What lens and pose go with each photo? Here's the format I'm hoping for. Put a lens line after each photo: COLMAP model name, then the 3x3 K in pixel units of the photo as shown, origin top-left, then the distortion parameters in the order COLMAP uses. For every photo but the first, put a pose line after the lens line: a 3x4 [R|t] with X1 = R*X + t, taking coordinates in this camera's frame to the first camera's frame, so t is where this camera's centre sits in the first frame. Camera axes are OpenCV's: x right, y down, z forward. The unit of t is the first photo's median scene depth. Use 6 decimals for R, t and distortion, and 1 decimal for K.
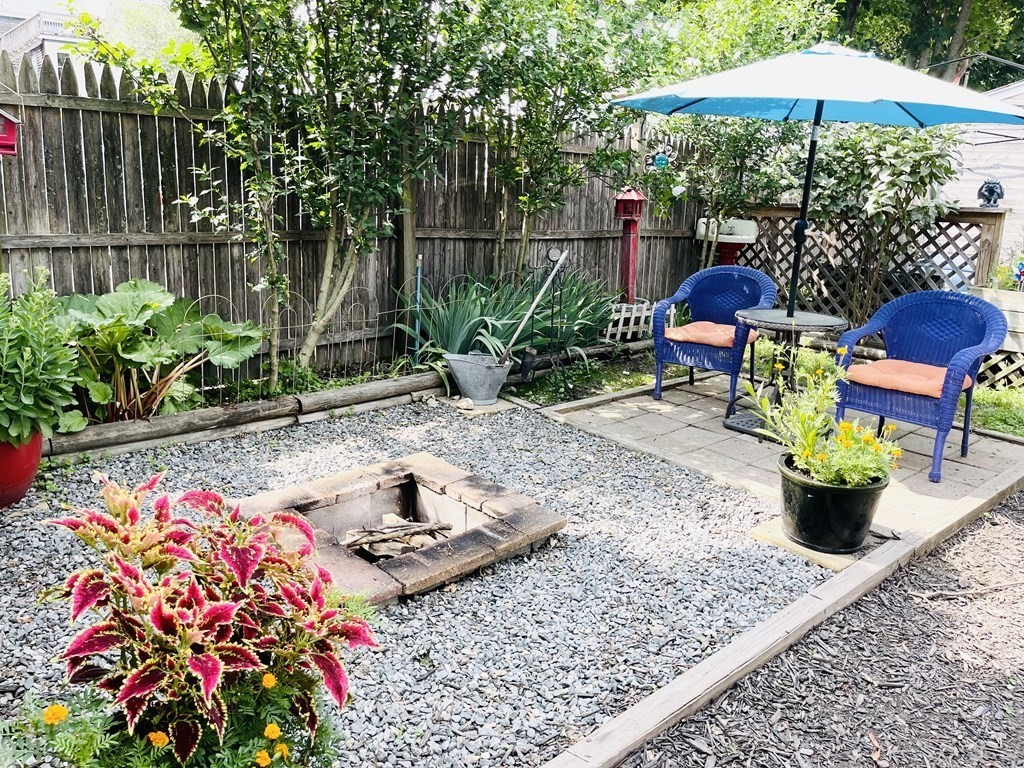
lens RADIAL K [[761.6, 0, 510.7], [0, 761.6, 377.5], [0, 0, 1]] dist [0.057305, -0.081839]
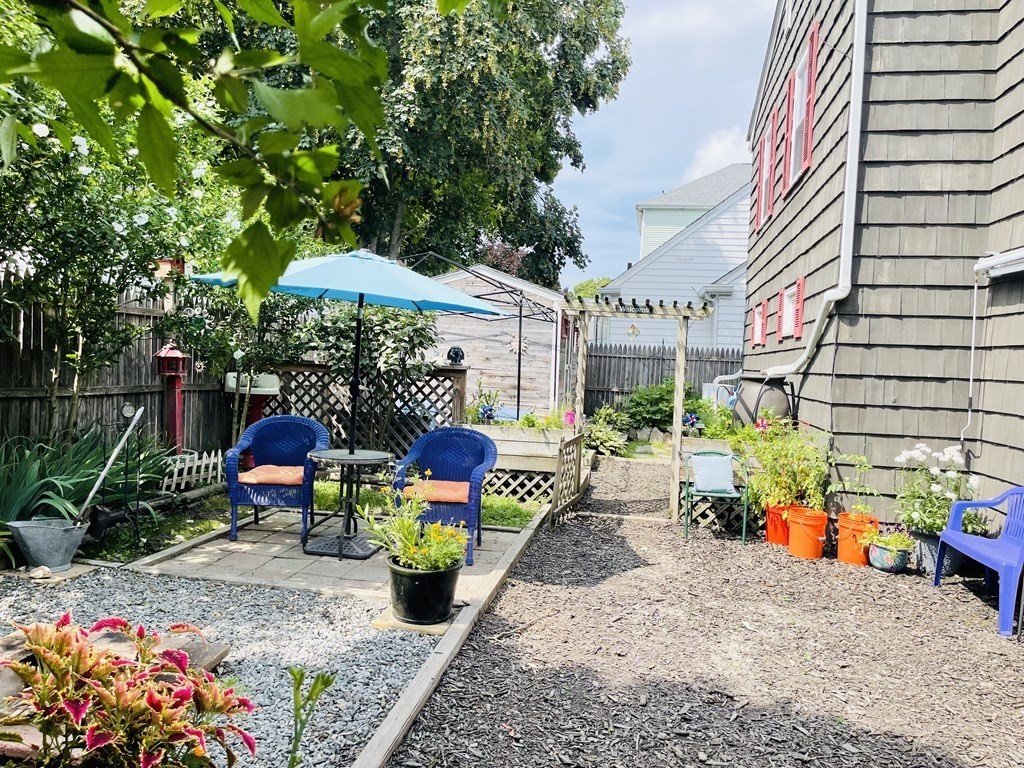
lens RADIAL K [[761.6, 0, 510.7], [0, 761.6, 377.5], [0, 0, 1]] dist [0.057305, -0.081839]
pose [[0.776728, -0.009969, 0.629757, -0.176974], [0.127952, 0.981522, -0.142275, 0.006723], [-0.616702, 0.191088, 0.763651, -0.108451]]
